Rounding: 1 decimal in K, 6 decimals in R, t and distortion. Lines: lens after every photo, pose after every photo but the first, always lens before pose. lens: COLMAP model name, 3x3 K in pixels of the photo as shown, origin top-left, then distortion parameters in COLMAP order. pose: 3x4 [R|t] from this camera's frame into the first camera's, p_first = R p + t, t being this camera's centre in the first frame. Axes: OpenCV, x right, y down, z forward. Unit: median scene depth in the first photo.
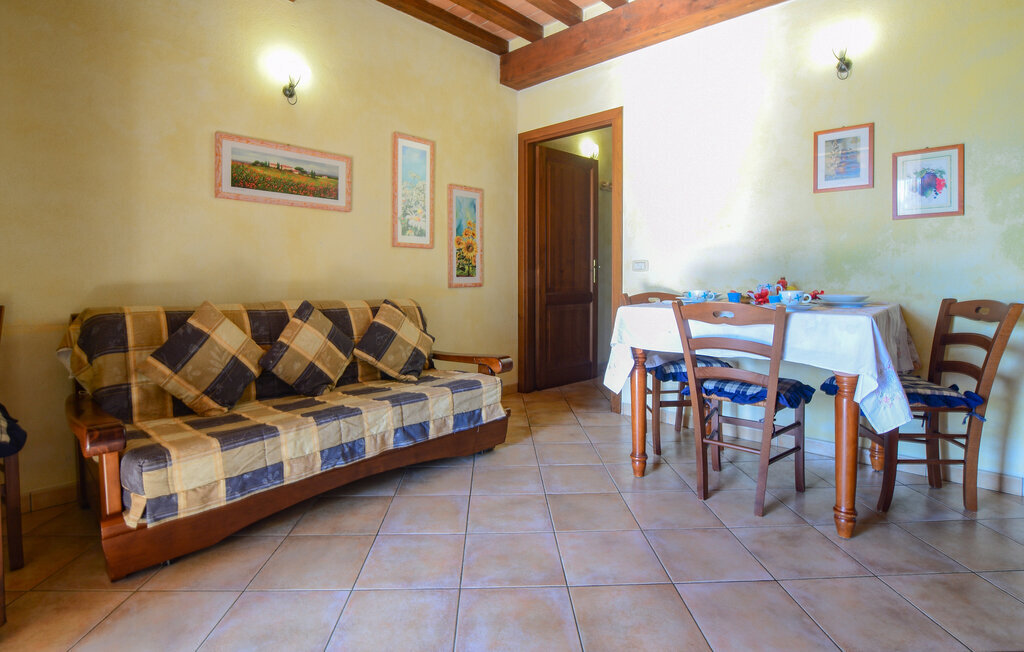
lens RADIAL K [[516.1, 0, 479.7], [0, 516.1, 292.6], [0, 0, 1]] dist [-0.025680, 0.001351]
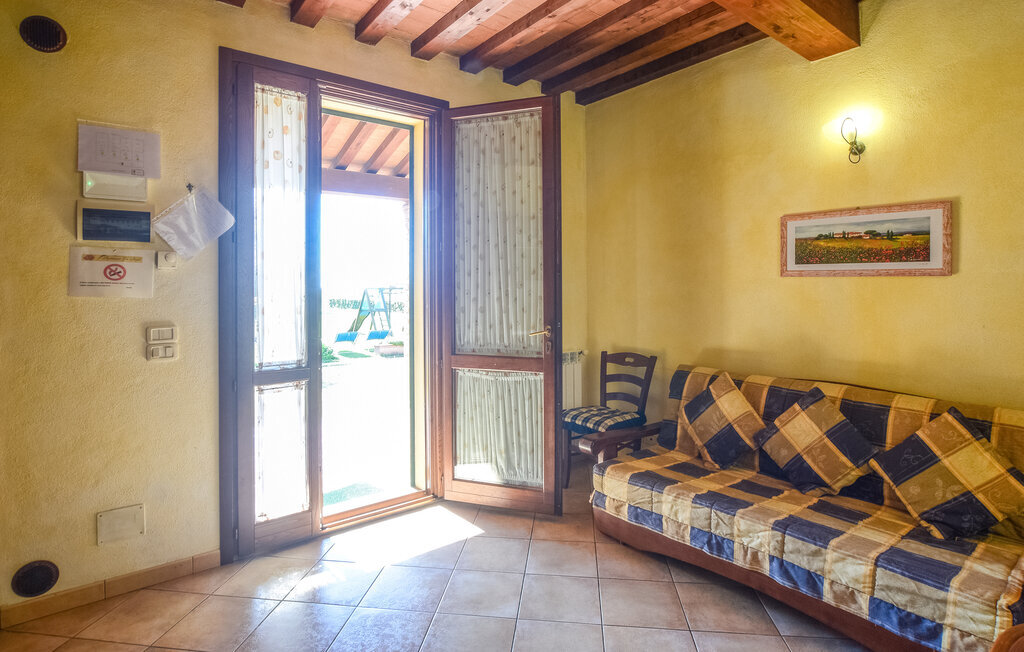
lens RADIAL K [[516.1, 0, 512.1], [0, 516.1, 281.8], [0, 0, 1]] dist [-0.025680, 0.001351]
pose [[-0.132008, -0.008872, -0.991209, 0.682147], [-0.019311, 0.999793, -0.006377, -0.166082], [0.991060, 0.018300, -0.132152, 0.613305]]
